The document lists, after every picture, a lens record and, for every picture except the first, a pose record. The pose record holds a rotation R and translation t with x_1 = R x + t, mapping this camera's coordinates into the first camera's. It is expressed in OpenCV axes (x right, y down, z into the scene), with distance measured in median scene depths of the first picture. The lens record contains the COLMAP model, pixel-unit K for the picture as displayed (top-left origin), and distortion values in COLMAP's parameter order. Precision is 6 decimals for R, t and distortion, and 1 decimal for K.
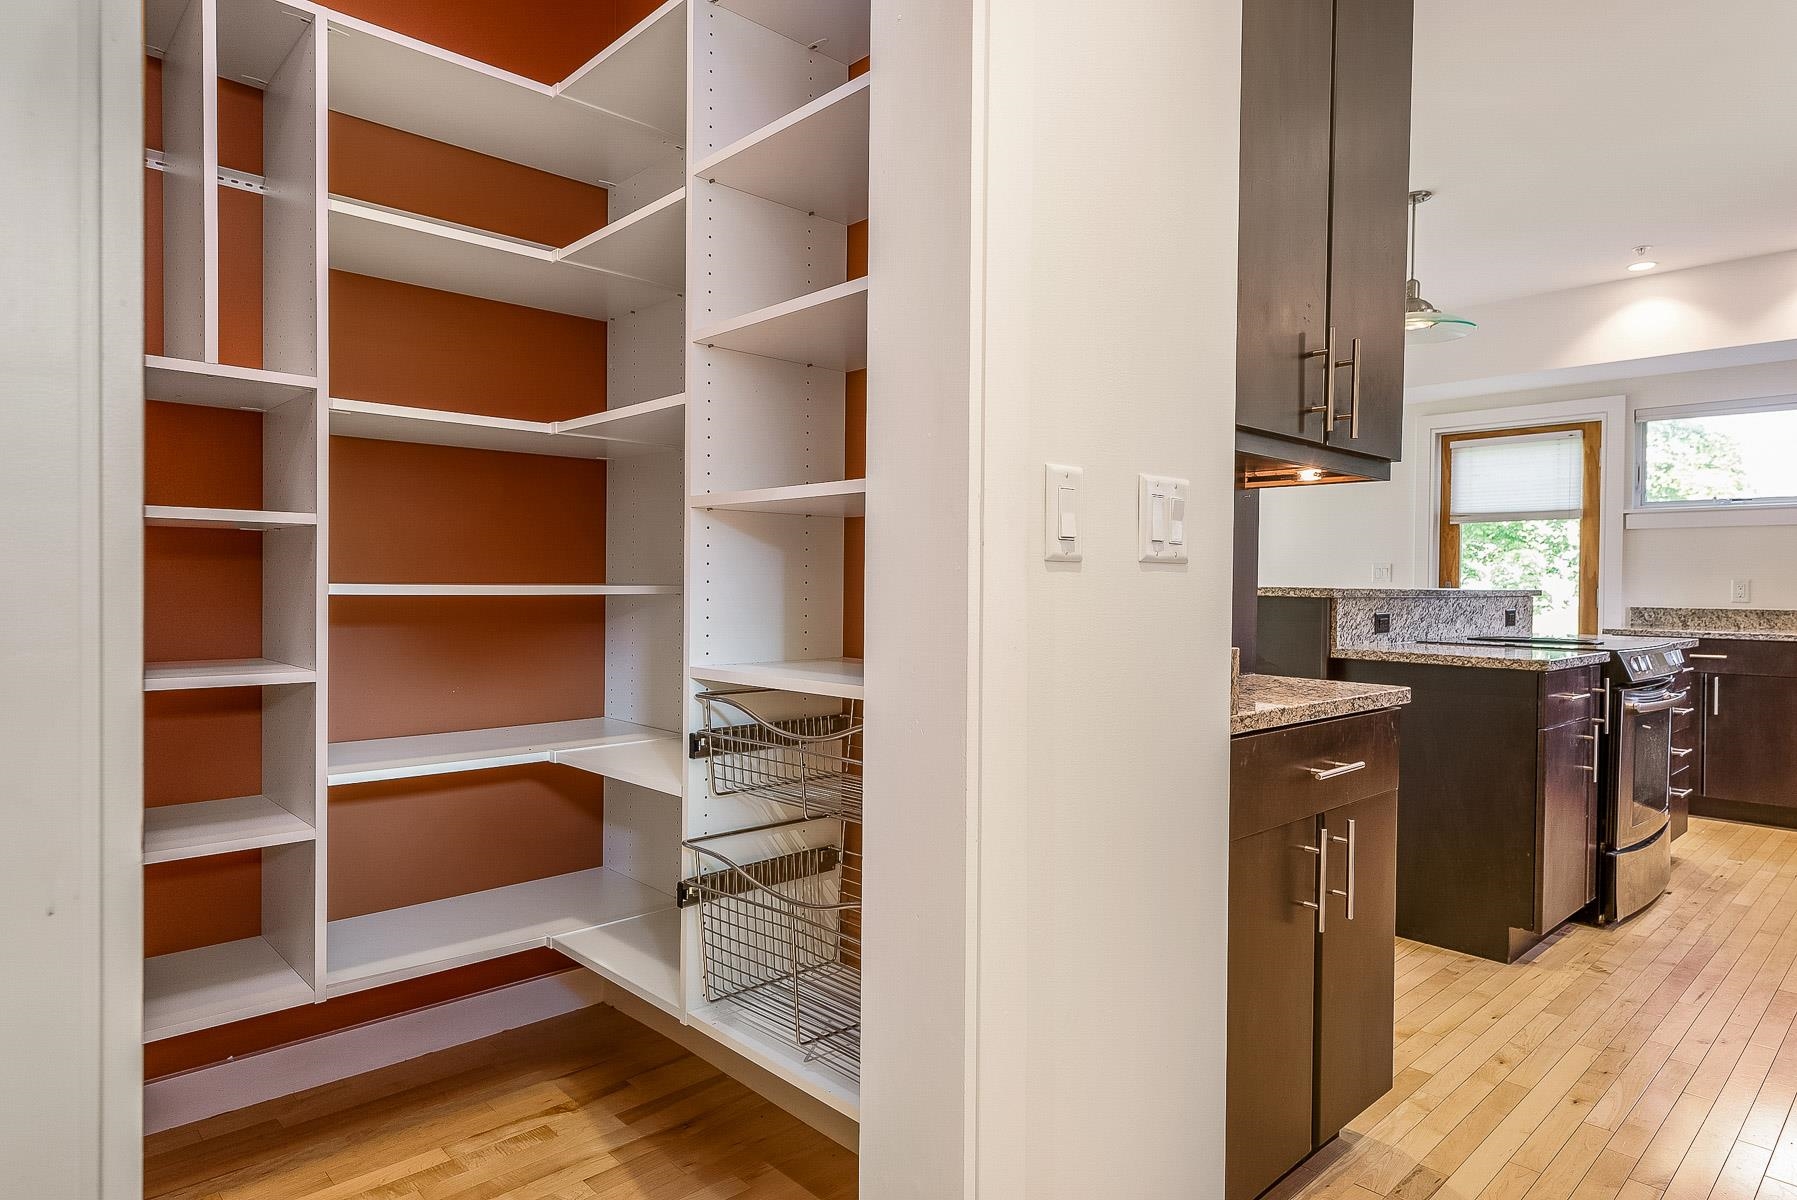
lens RADIAL K [[1043.1, 0, 905.3], [0, 1043.1, 602.1], [0, 0, 1]] dist [0.002496, -0.000089]
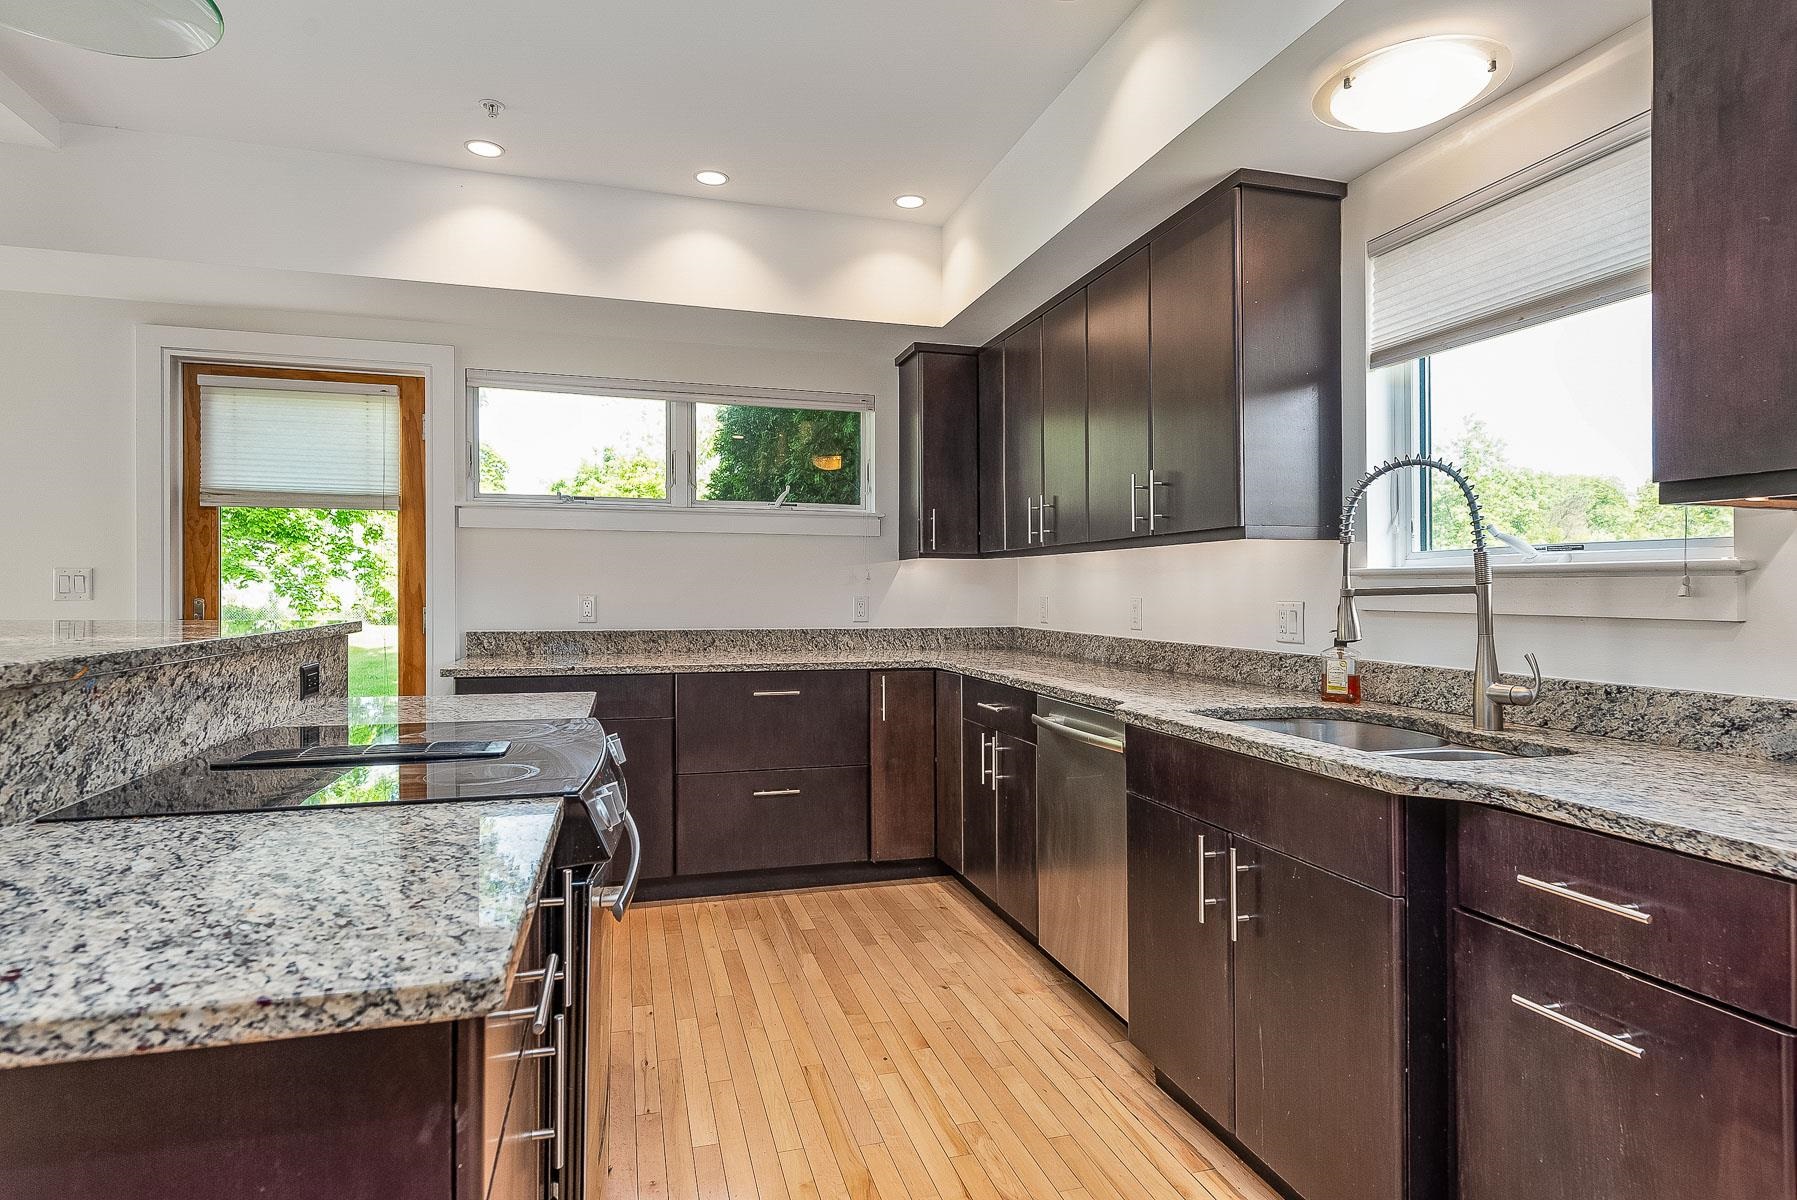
lens RADIAL K [[931.1, 0, 898.5], [0, 931.1, 600.0], [0, 0, 1]] dist [-0.004513, -0.000593]
pose [[0.449743, -0.016402, 0.893008, 0.234686], [0.013636, 0.999841, 0.011497, -0.021125], [-0.893054, 0.007006, 0.449895, 0.415966]]
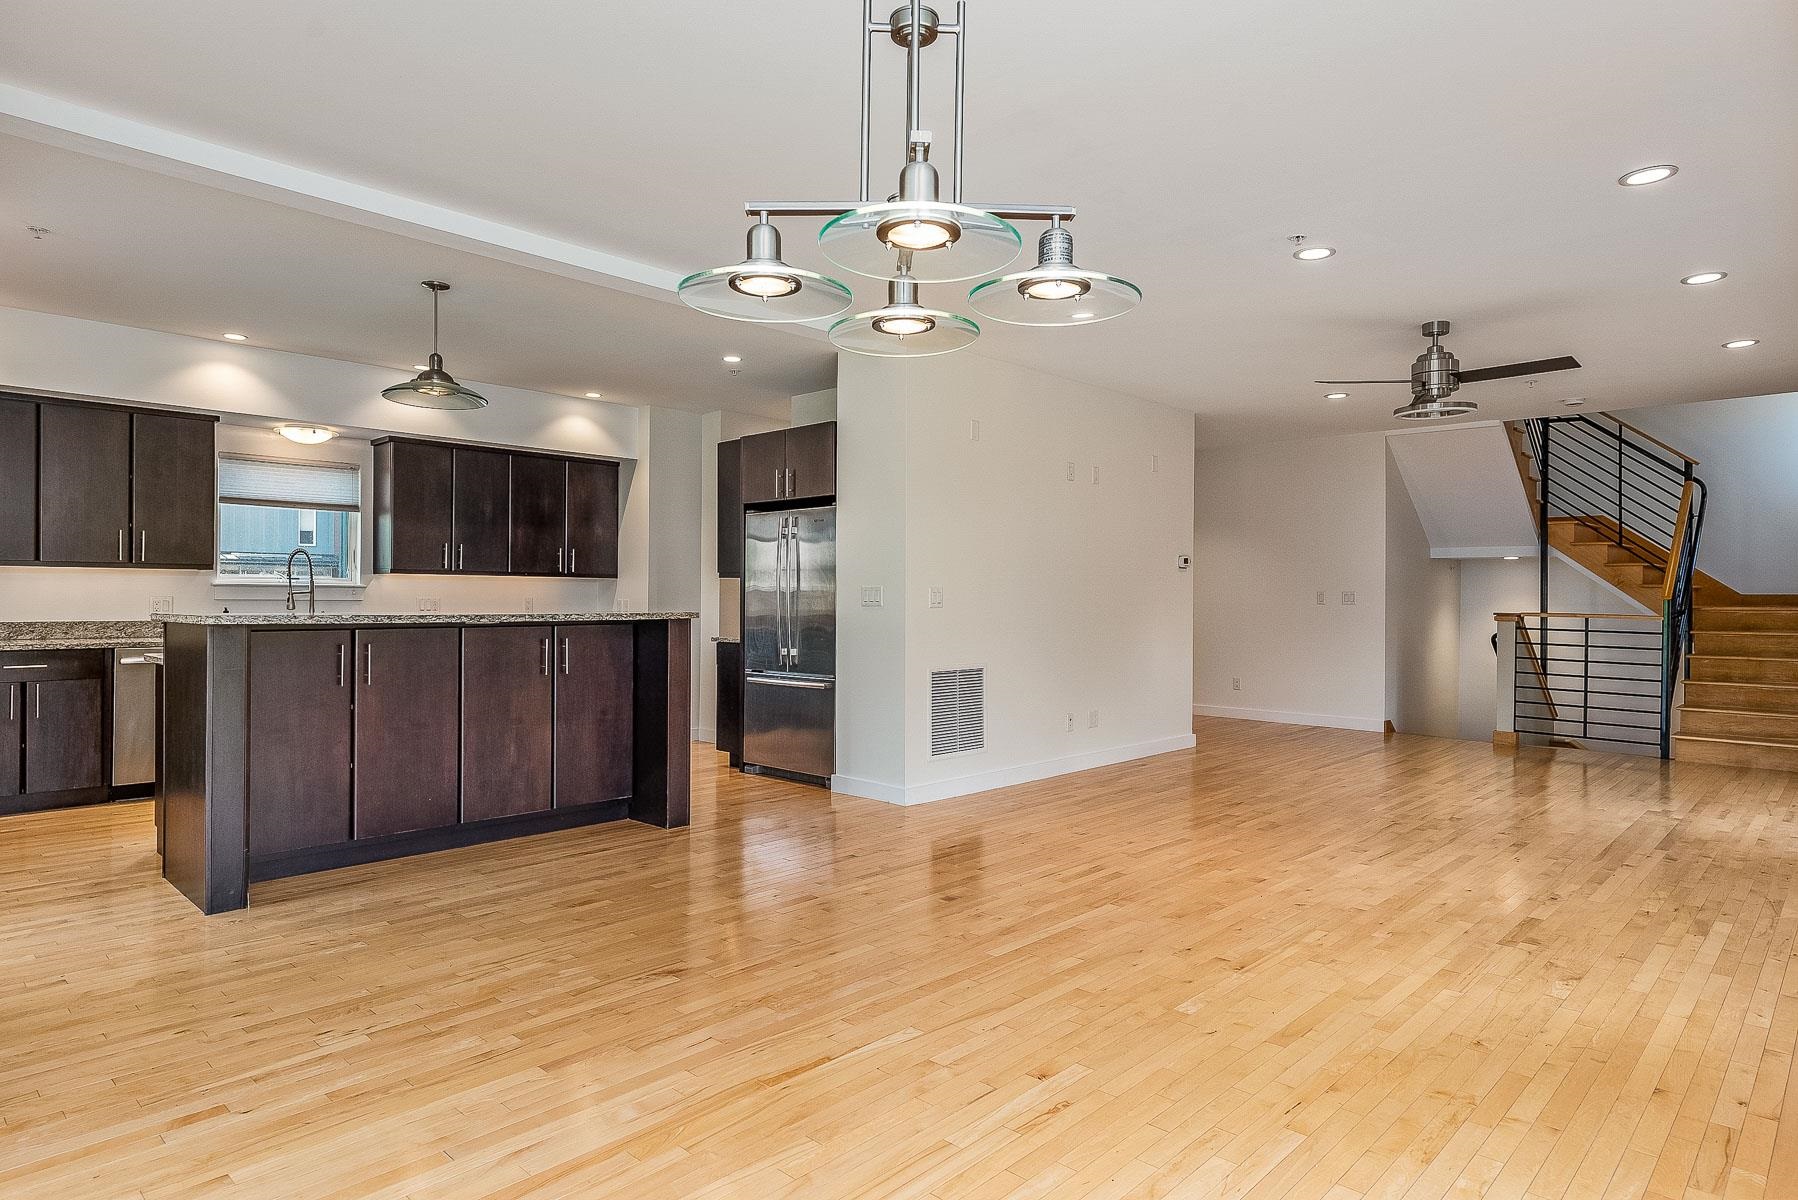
lens RADIAL K [[1043.6, 0, 905.8], [0, 1043.6, 602.1], [0, 0, 1]] dist [0.002496, -0.000089]
pose [[-0.997795, -0.018992, -0.063593, 0.013320], [-0.020262, 0.999607, 0.019391, -0.043801], [0.063200, 0.020637, -0.997787, 1.604127]]
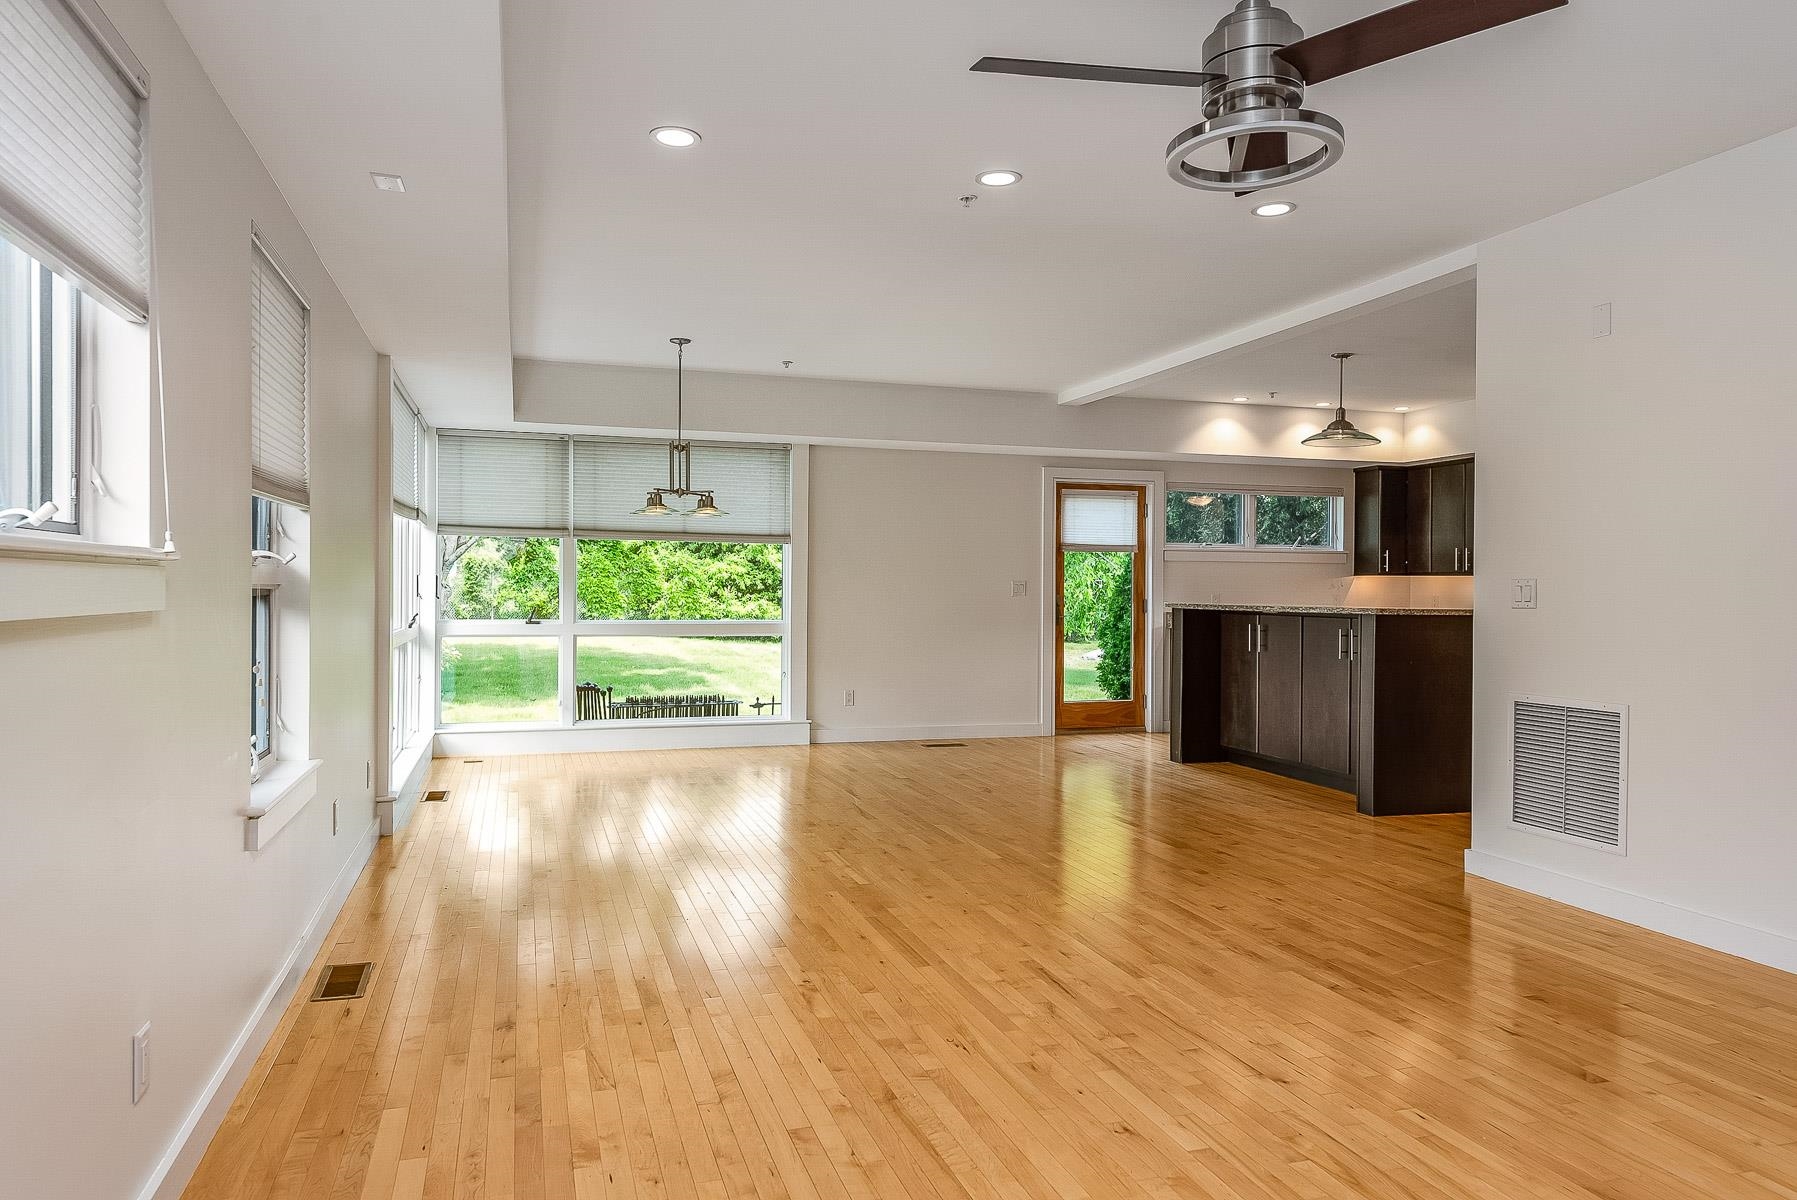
lens RADIAL K [[1196.9, 0, 892.8], [0, 1196.9, 592.6], [0, 0, 1]] dist [0.015645, -0.002183]
pose [[0.443826, -0.012281, 0.896029, -1.027512], [0.011962, 0.999898, 0.007779, -0.041060], [-0.896033, 0.007266, 0.443927, 0.574483]]
